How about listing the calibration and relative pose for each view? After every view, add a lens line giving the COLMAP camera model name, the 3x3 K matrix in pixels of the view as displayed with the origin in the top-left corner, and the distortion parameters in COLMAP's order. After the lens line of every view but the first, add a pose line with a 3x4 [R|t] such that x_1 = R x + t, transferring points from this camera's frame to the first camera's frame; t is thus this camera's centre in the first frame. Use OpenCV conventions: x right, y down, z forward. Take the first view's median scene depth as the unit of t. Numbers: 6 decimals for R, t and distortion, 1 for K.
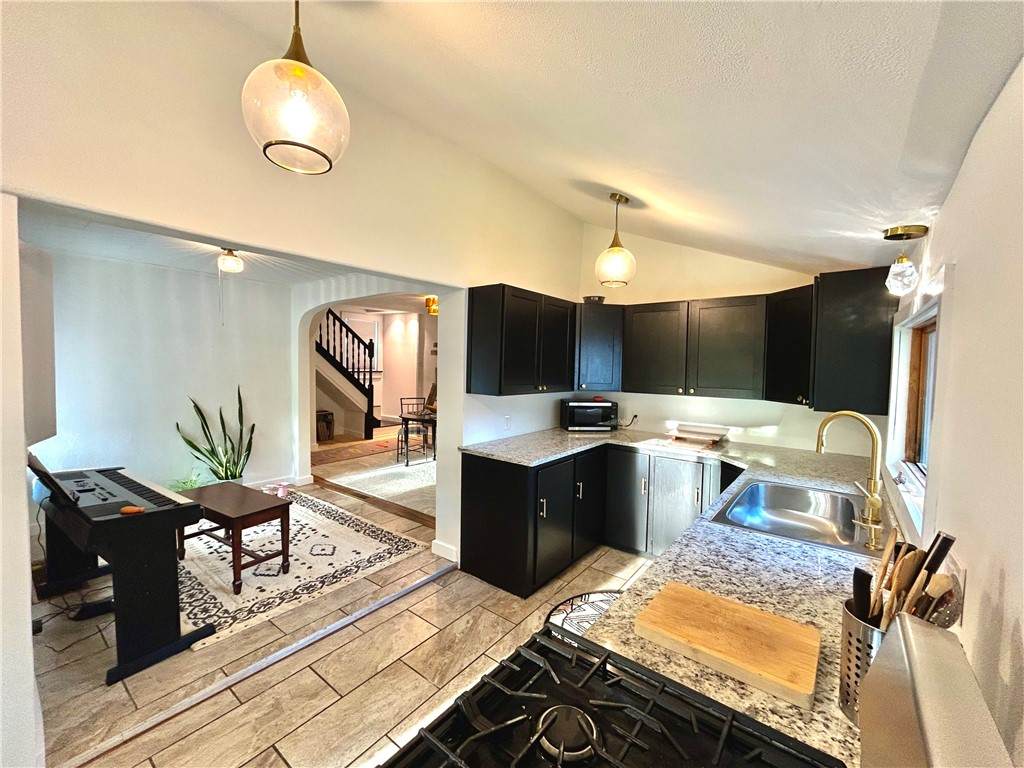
lens RADIAL K [[412.5, 0, 512.0], [0, 412.5, 384.0], [0, 0, 1]] dist [0.008276, 0.000062]
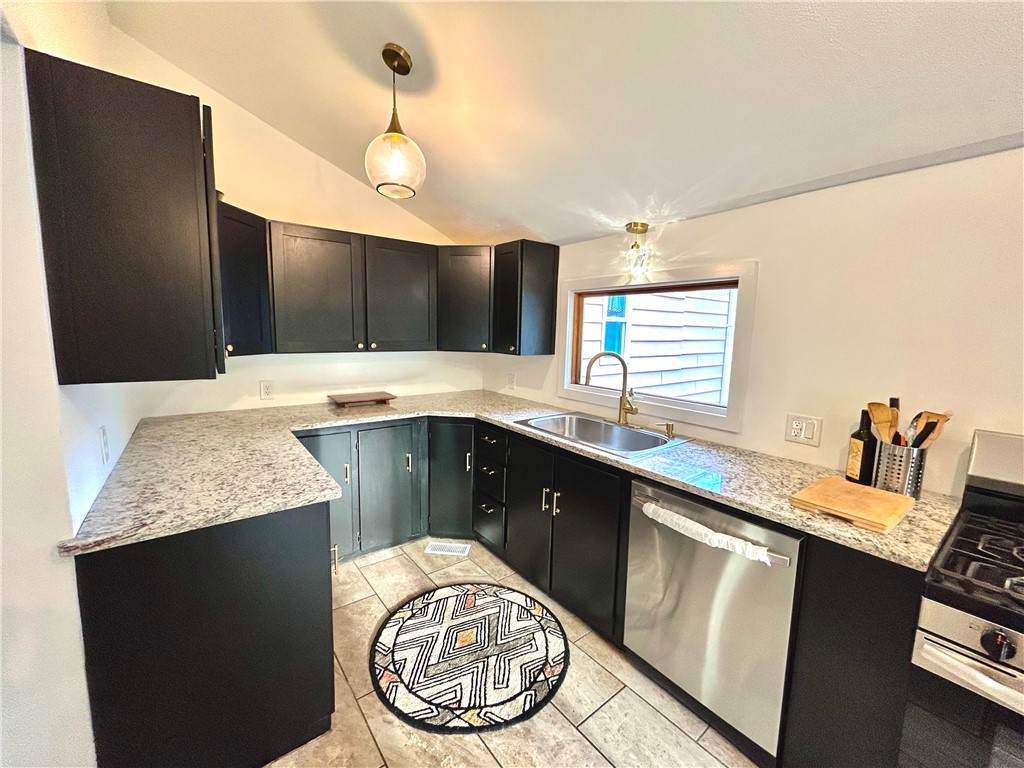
lens RADIAL K [[412.5, 0, 512.0], [0, 412.5, 384.0], [0, 0, 1]] dist [0.008276, 0.000062]
pose [[0.238424, -0.136180, 0.961566, -0.407229], [0.025902, 0.990659, 0.133878, -0.014644], [-0.970816, -0.007013, 0.239724, 0.659972]]
